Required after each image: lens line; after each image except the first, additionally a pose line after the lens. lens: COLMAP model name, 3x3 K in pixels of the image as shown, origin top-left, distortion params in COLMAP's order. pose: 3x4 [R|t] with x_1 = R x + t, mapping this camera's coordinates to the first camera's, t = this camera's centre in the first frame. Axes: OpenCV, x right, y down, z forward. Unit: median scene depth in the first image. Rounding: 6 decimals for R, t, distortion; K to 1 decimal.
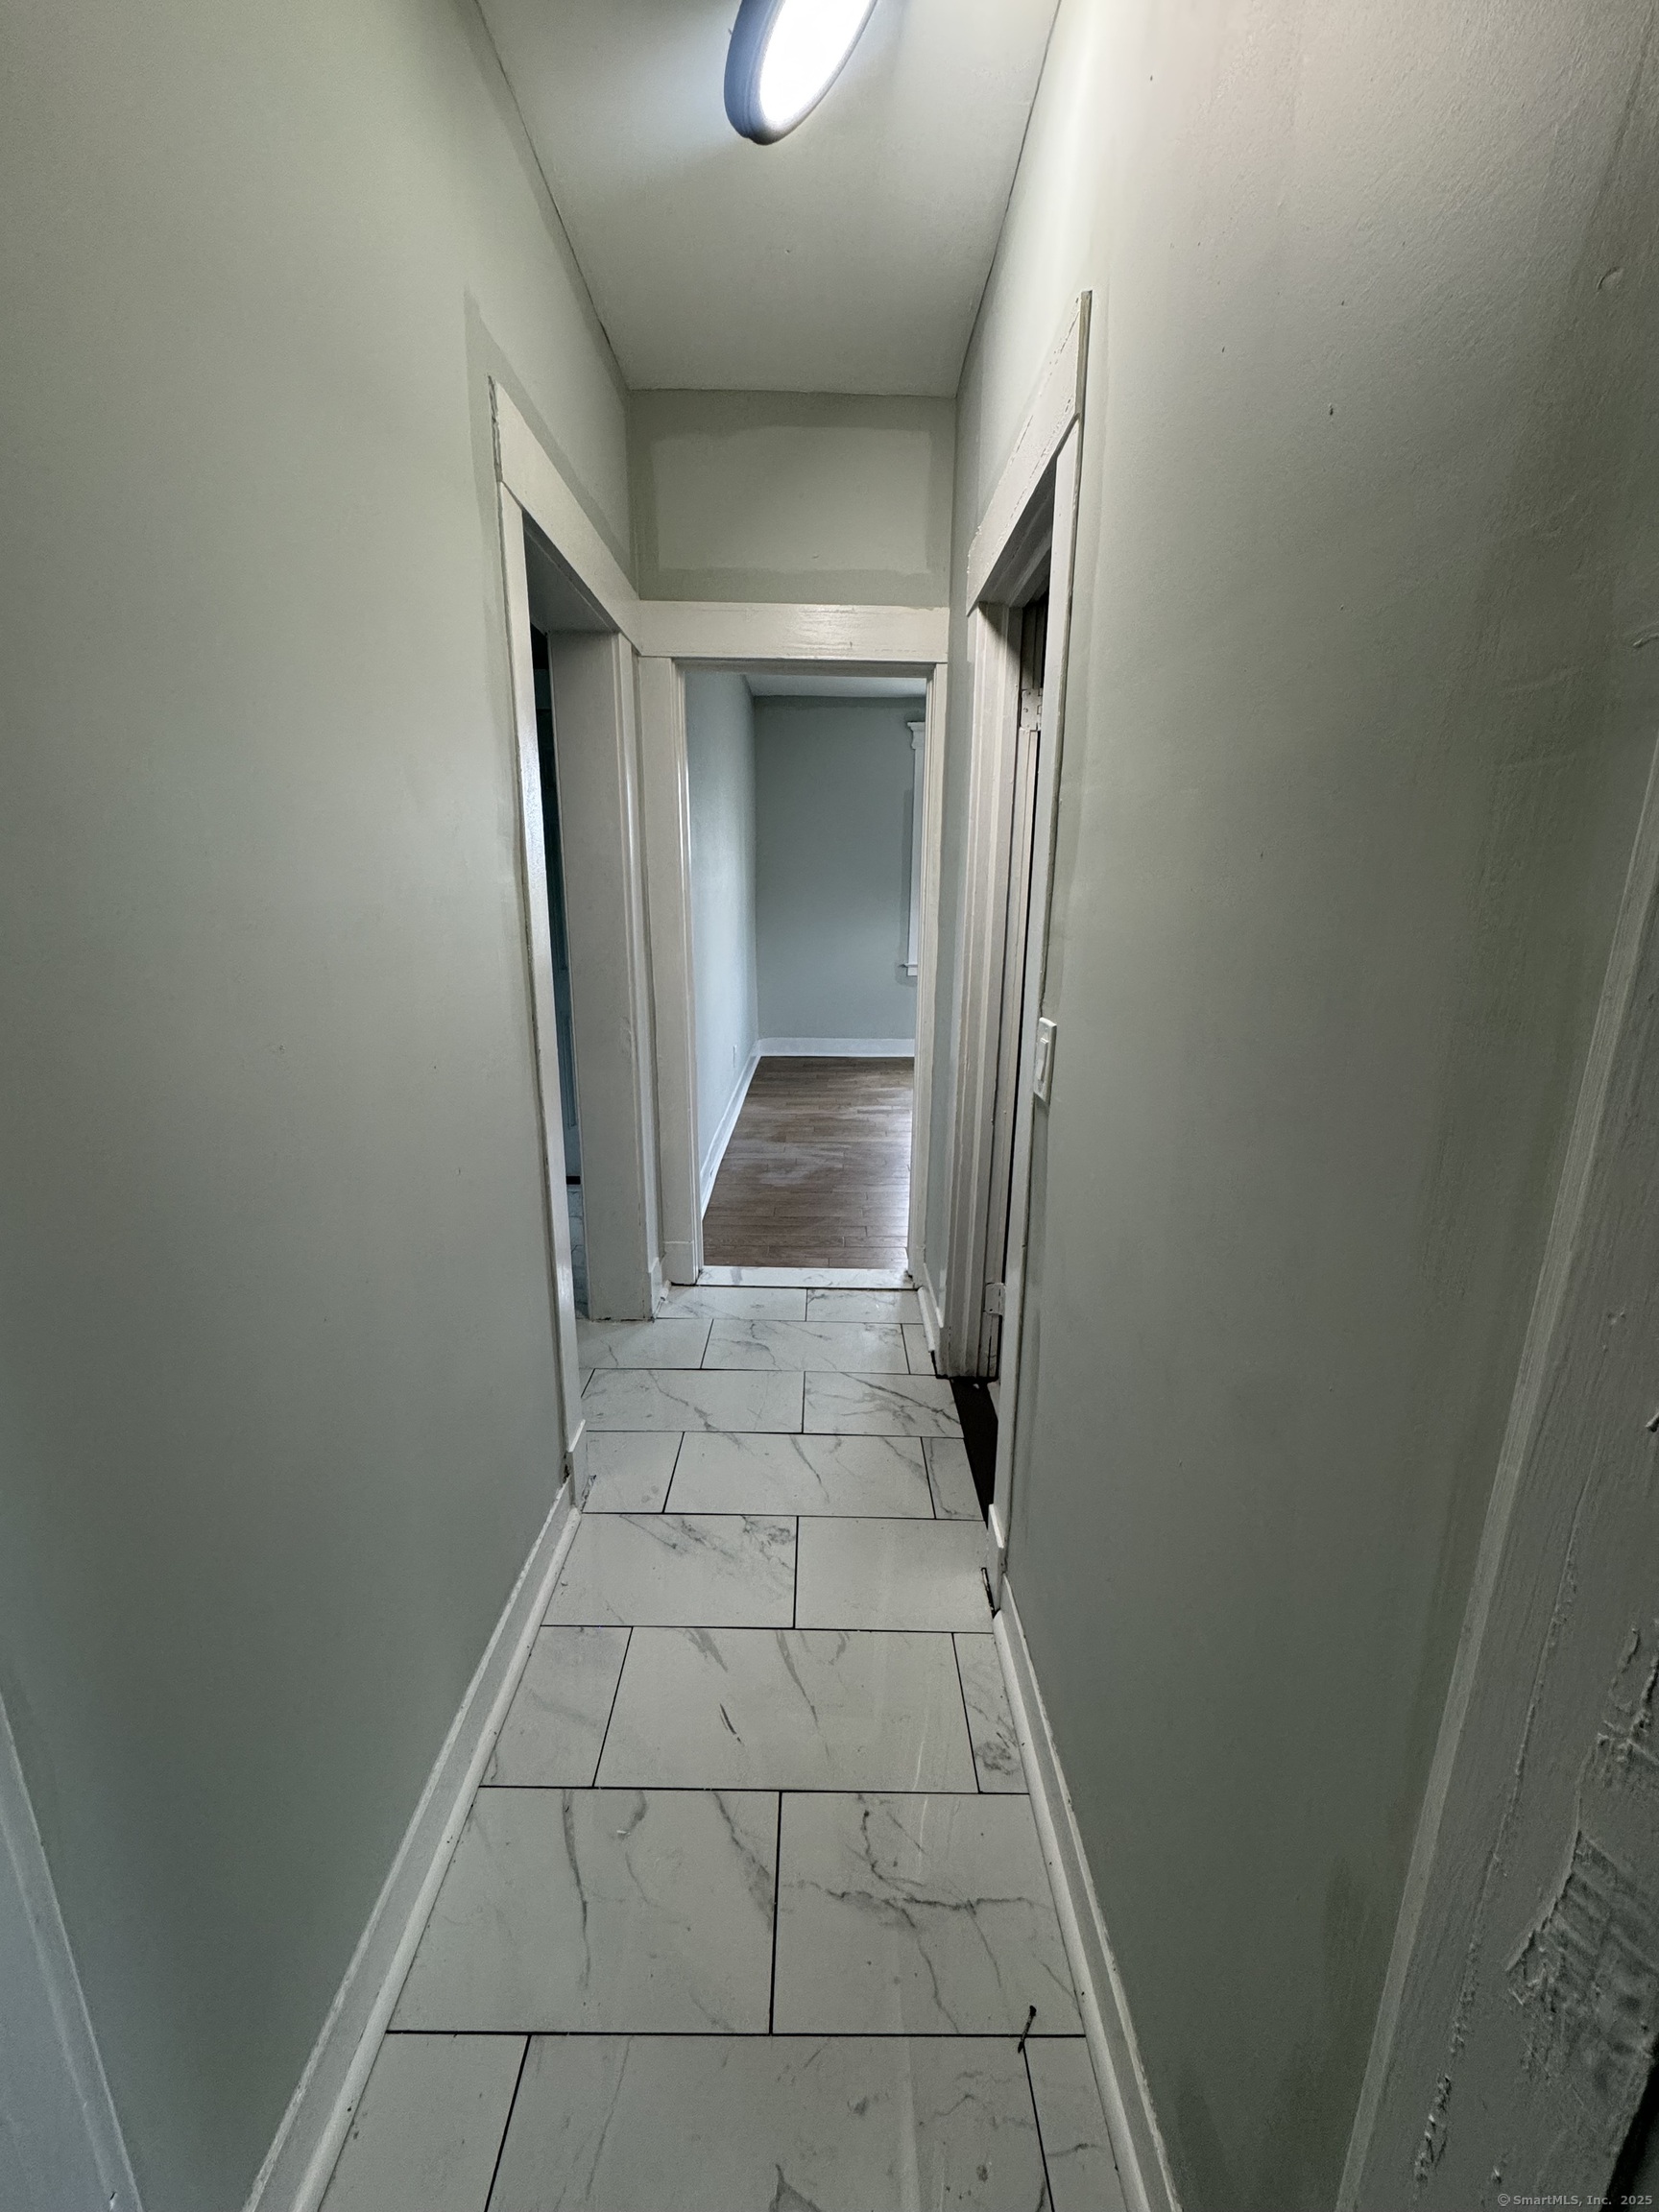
lens RADIAL K [[889.1, 0, 828.3], [0, 889.1, 1107.5], [0, 0, 1]] dist [0.001331, 0.000223]
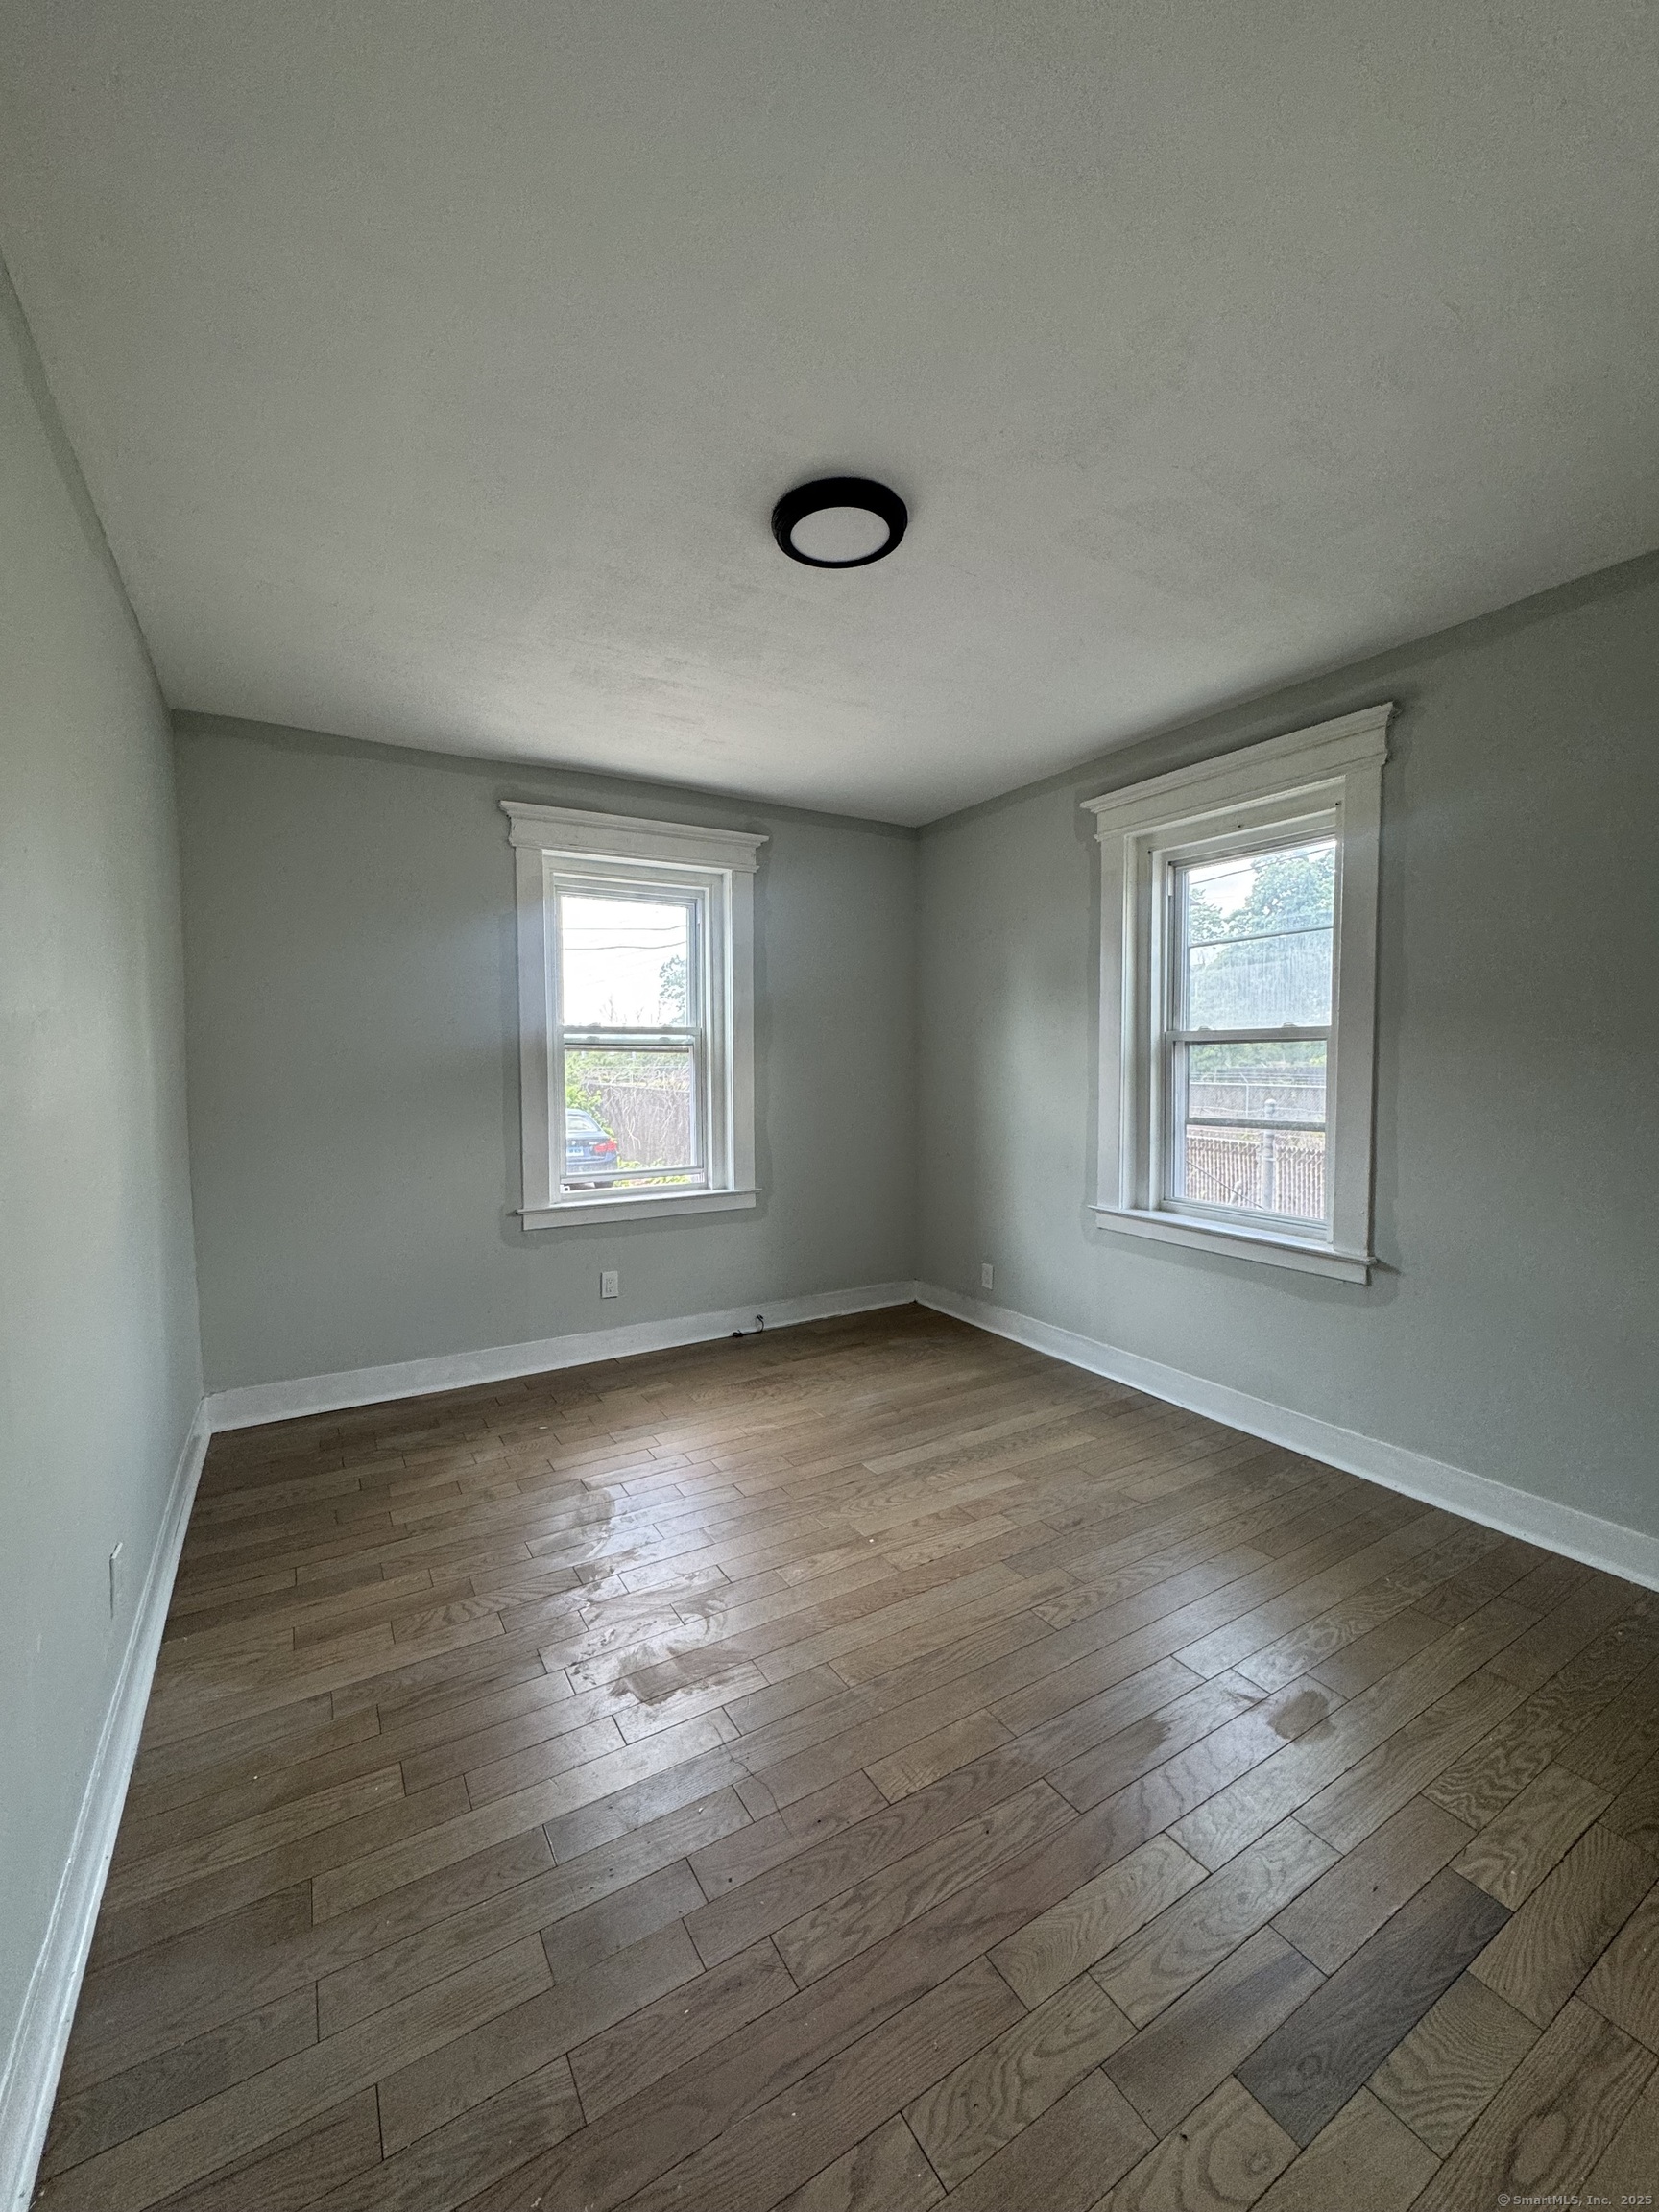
lens RADIAL K [[889.1, 0, 840.2], [0, 889.1, 1110.9], [0, 0, 1]] dist [0.001331, 0.000223]
pose [[0.857079, -0.043086, 0.513381, -0.027714], [0.139699, 0.978598, -0.151095, -0.118207], [-0.495884, 0.201219, 0.844755, 0.441947]]
